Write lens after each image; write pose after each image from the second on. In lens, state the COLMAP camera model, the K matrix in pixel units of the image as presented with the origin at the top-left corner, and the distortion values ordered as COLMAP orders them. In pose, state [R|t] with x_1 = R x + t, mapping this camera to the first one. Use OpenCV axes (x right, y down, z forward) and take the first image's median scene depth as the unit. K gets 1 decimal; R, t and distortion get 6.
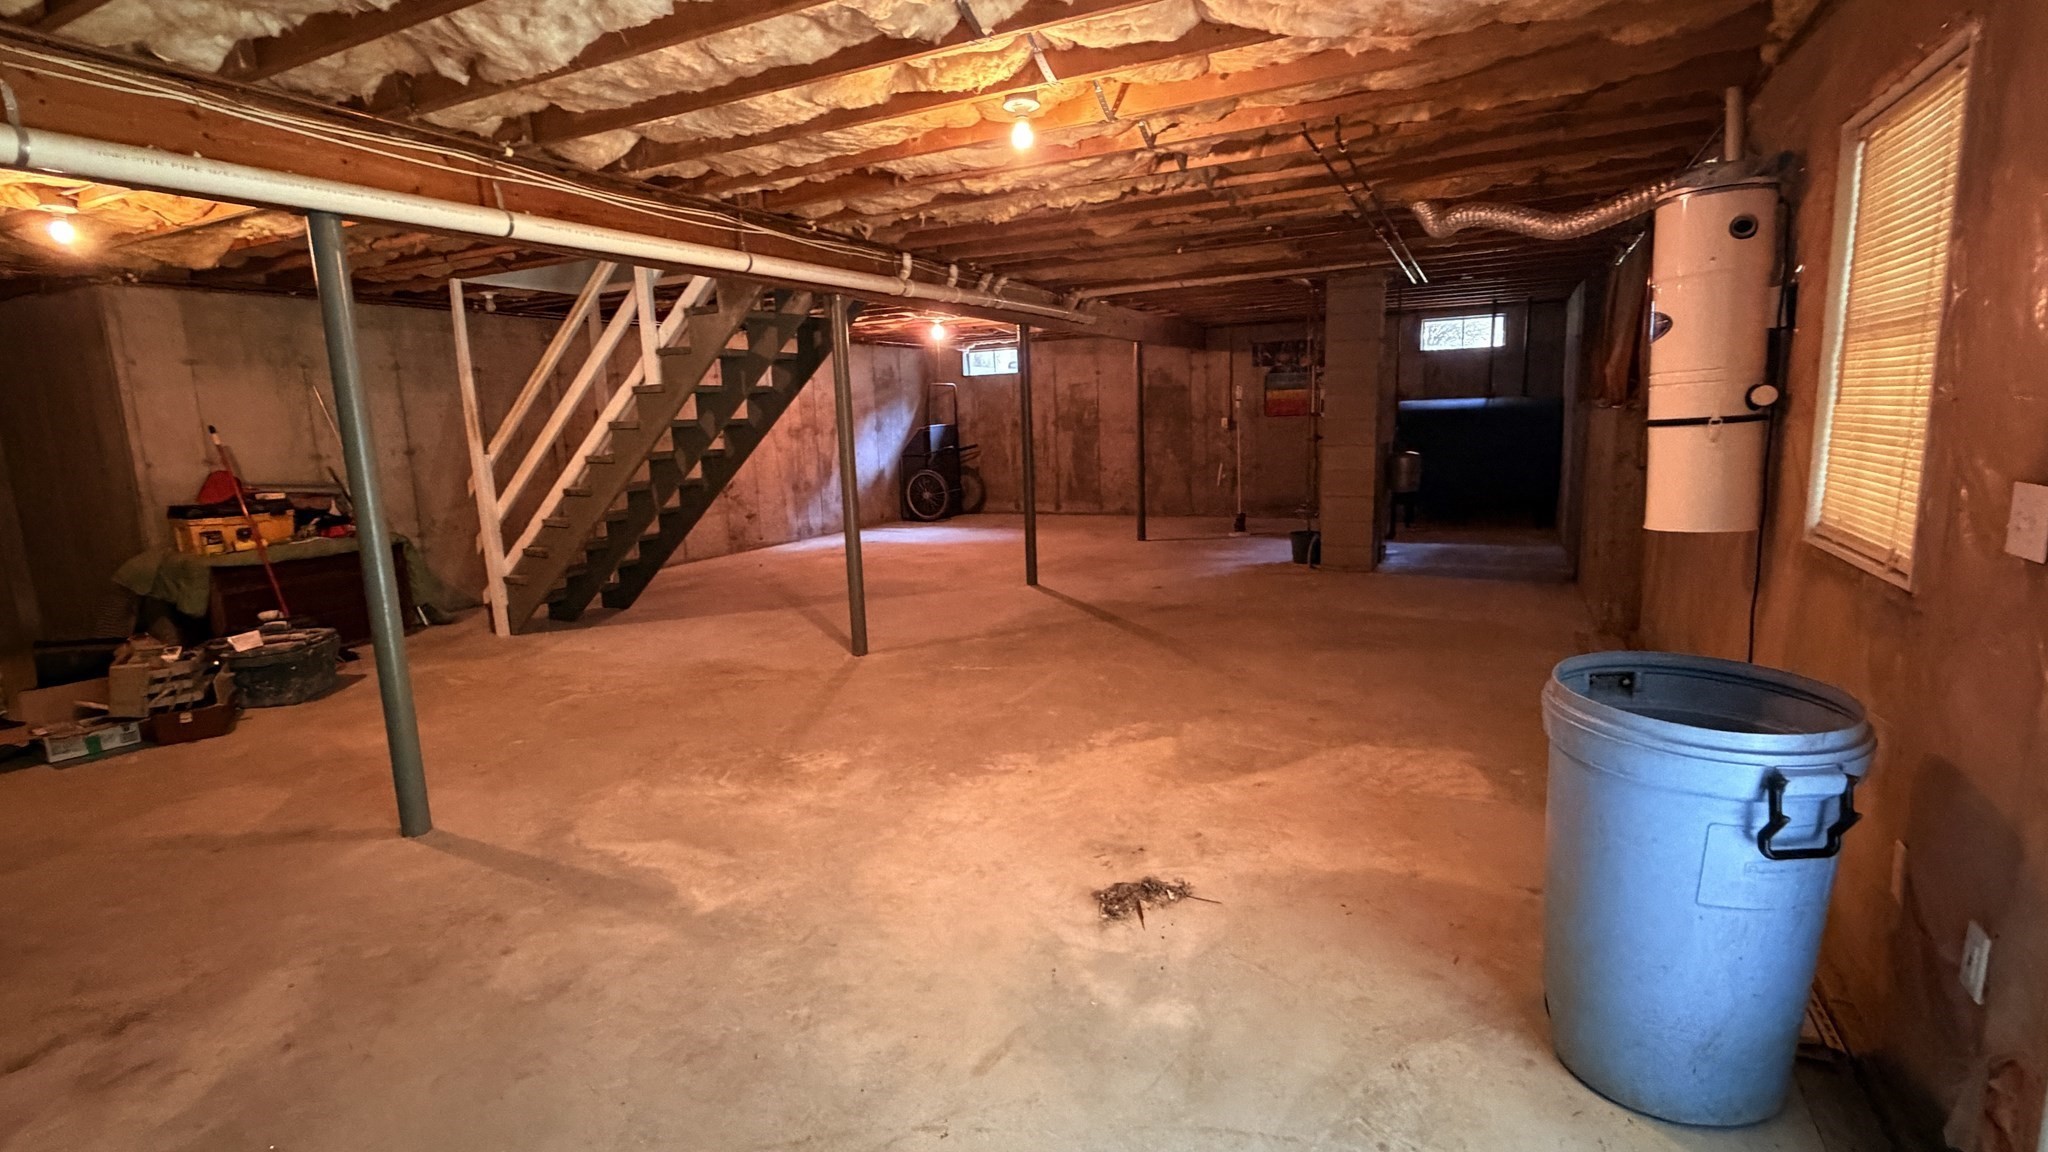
lens RADIAL K [[940.8, 0, 1024.0], [0, 940.8, 576.0], [0, 0, 1]] dist [-0.000656, 0.001234]
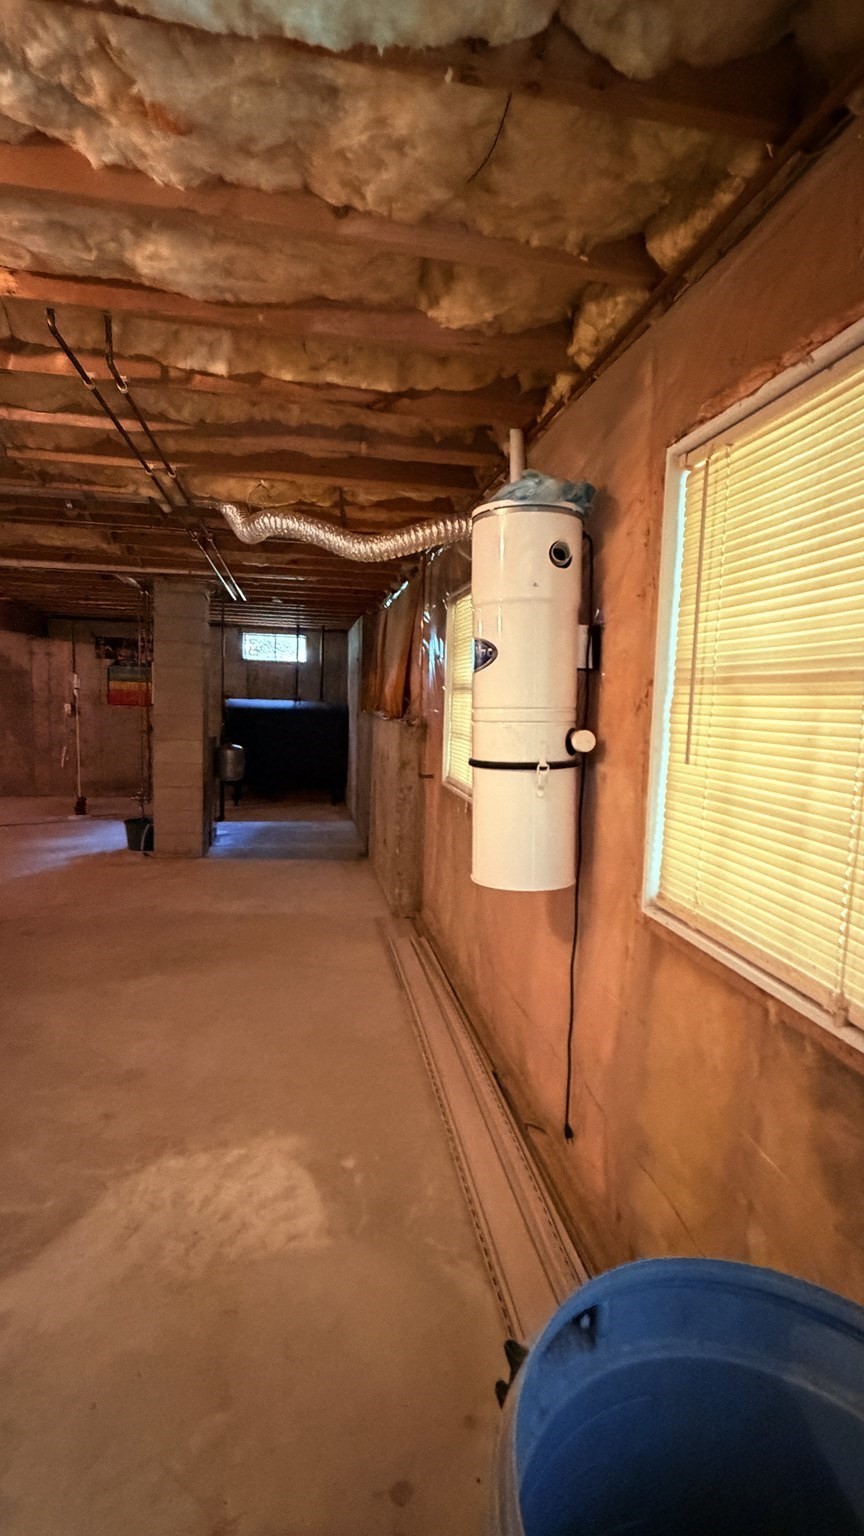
lens RADIAL K [[705.6, 0, 432.0], [0, 705.6, 768.0], [0, 0, 1]] dist [-0.000656, 0.001234]
pose [[0.796514, 0.003910, 0.604608, 0.091974], [0.041223, 0.997301, -0.060757, -0.046587], [-0.603213, 0.073318, 0.794203, 0.196101]]
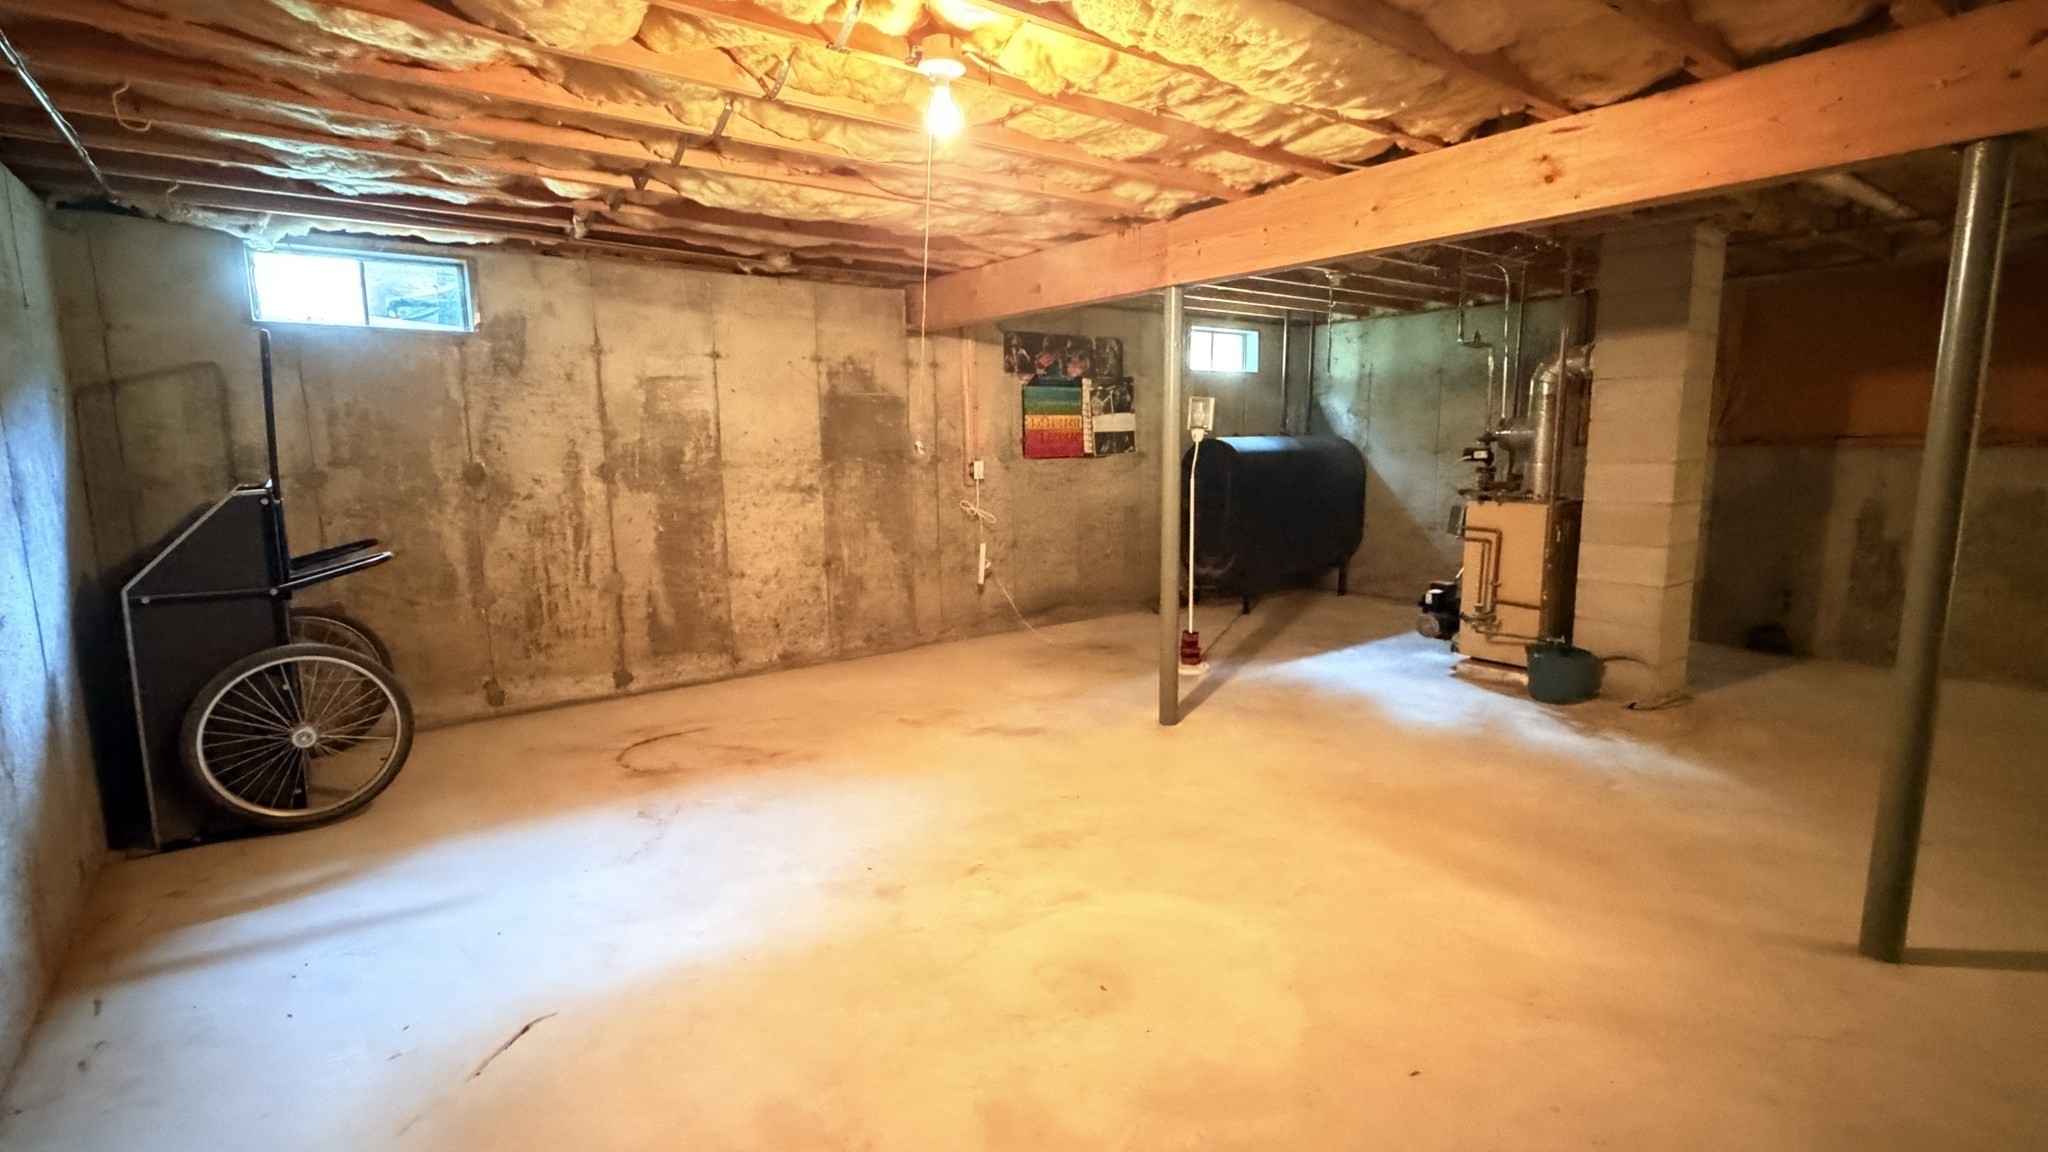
lens RADIAL K [[940.8, 0, 1024.0], [0, 940.8, 576.0], [0, 0, 1]] dist [-0.000656, 0.001234]
pose [[0.440476, -0.104606, 0.891649, -0.408672], [0.146212, 0.988287, 0.043715, -0.184364], [-0.885778, 0.111115, 0.450611, 1.115611]]
